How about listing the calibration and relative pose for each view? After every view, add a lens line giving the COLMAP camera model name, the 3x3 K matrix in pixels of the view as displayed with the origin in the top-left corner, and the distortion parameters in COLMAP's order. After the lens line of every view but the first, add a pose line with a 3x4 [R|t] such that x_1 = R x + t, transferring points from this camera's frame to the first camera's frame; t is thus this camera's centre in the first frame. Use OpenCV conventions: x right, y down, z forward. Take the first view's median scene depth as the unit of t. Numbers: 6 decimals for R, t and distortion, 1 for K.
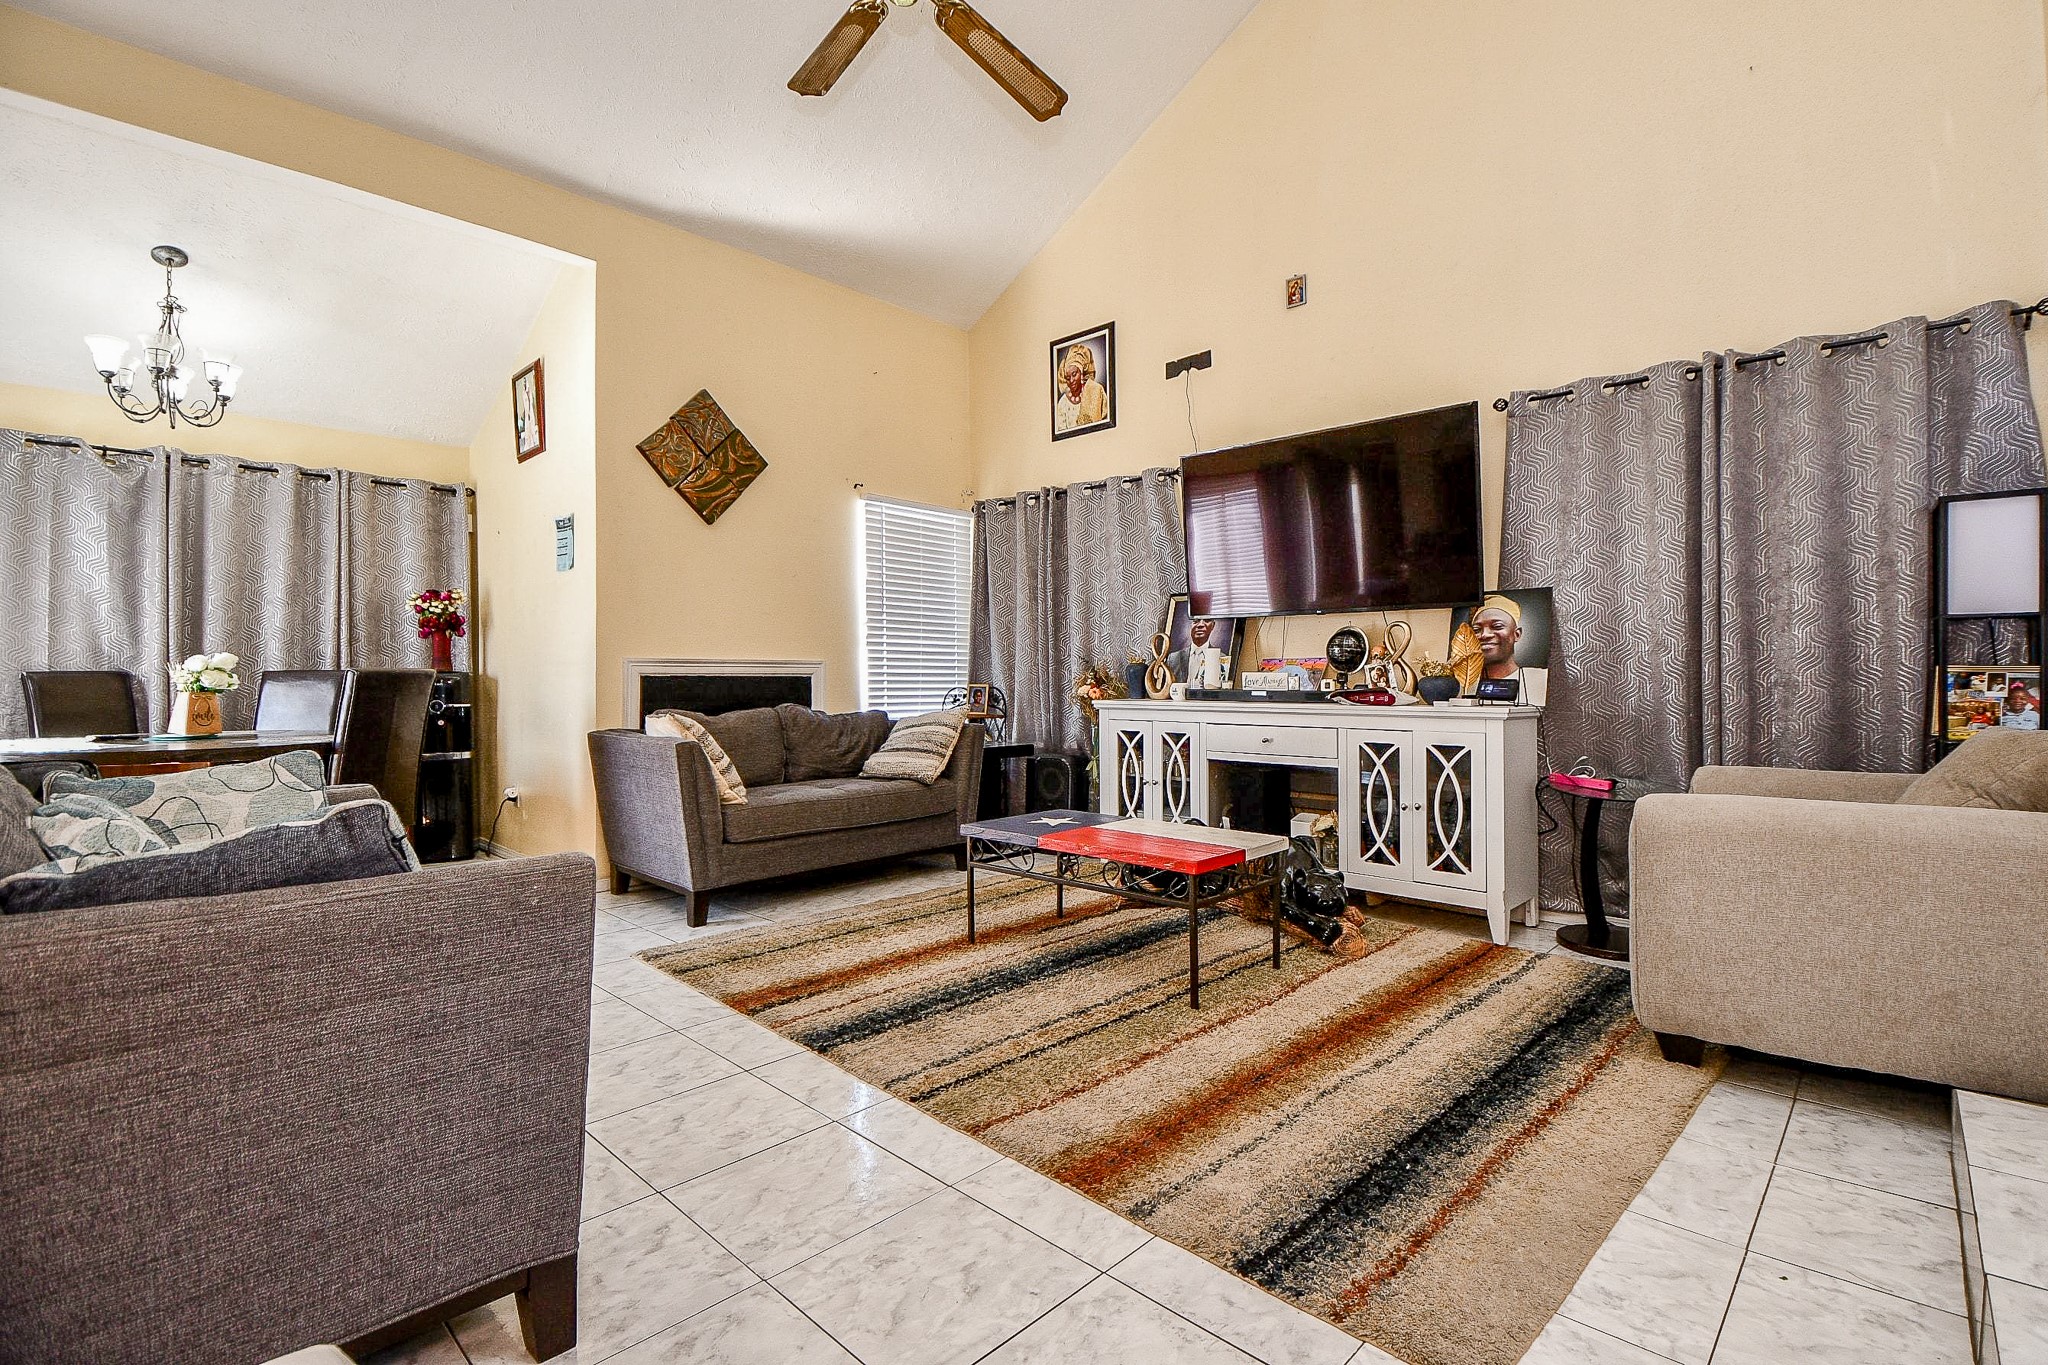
lens RADIAL K [[930.4, 0, 1061.5], [0, 930.4, 680.2], [0, 0, 1]] dist [0.016530, -0.025837]
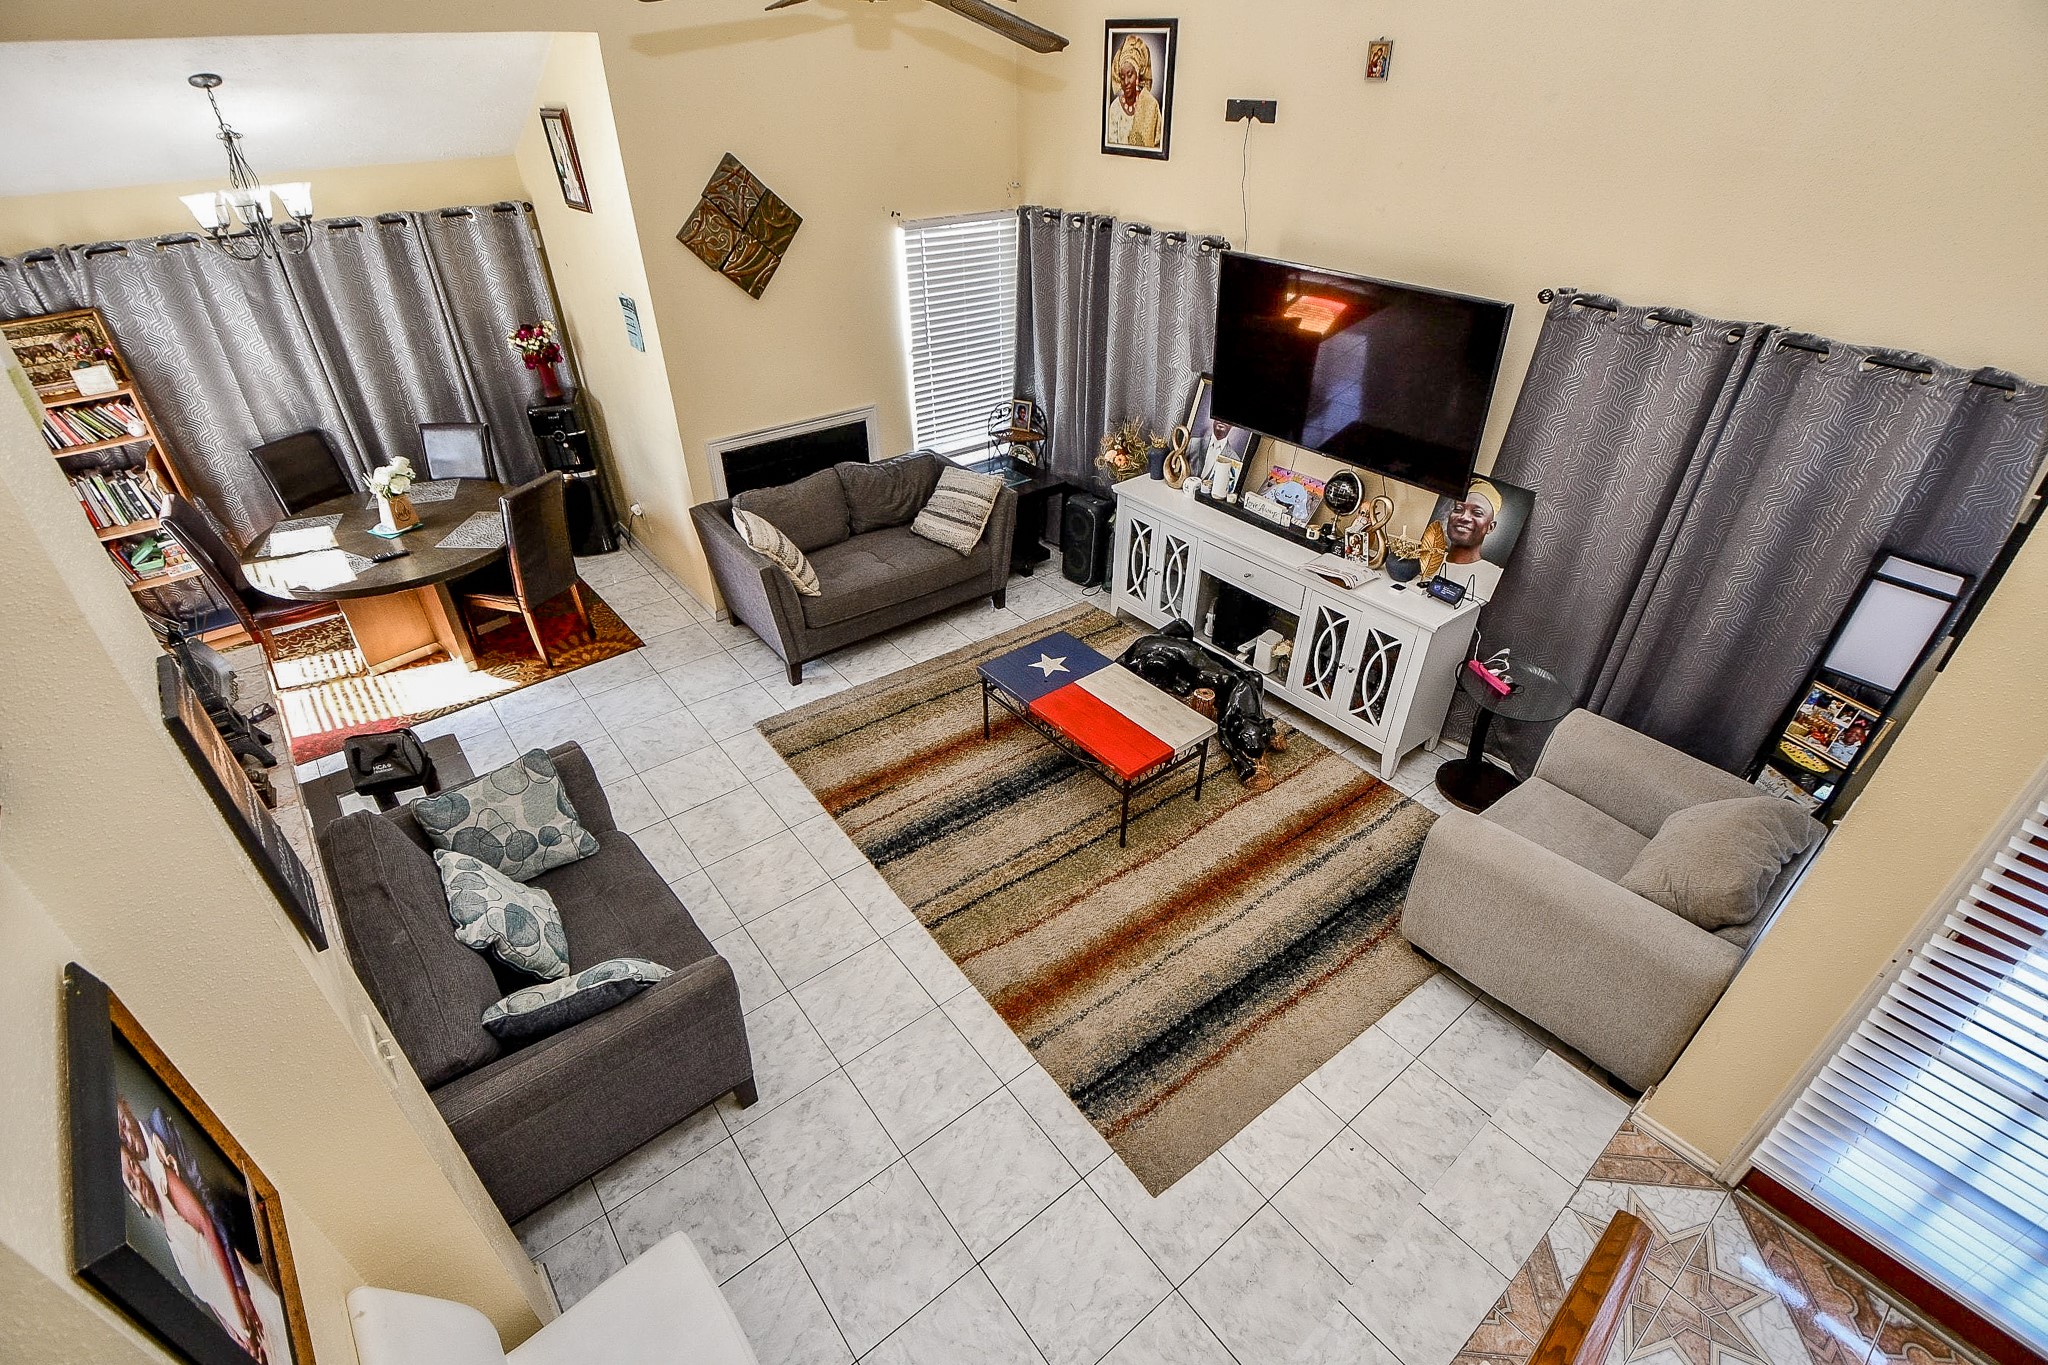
lens RADIAL K [[926.7, 0, 1016.9], [0, 926.7, 690.4], [0, 0, 1]] dist [0.028089, -0.037710]
pose [[0.987617, 0.091814, -0.127208, 0.094771], [-0.002119, 0.818591, 0.574373, -0.463020], [0.156867, -0.566991, 0.808649, -0.051335]]
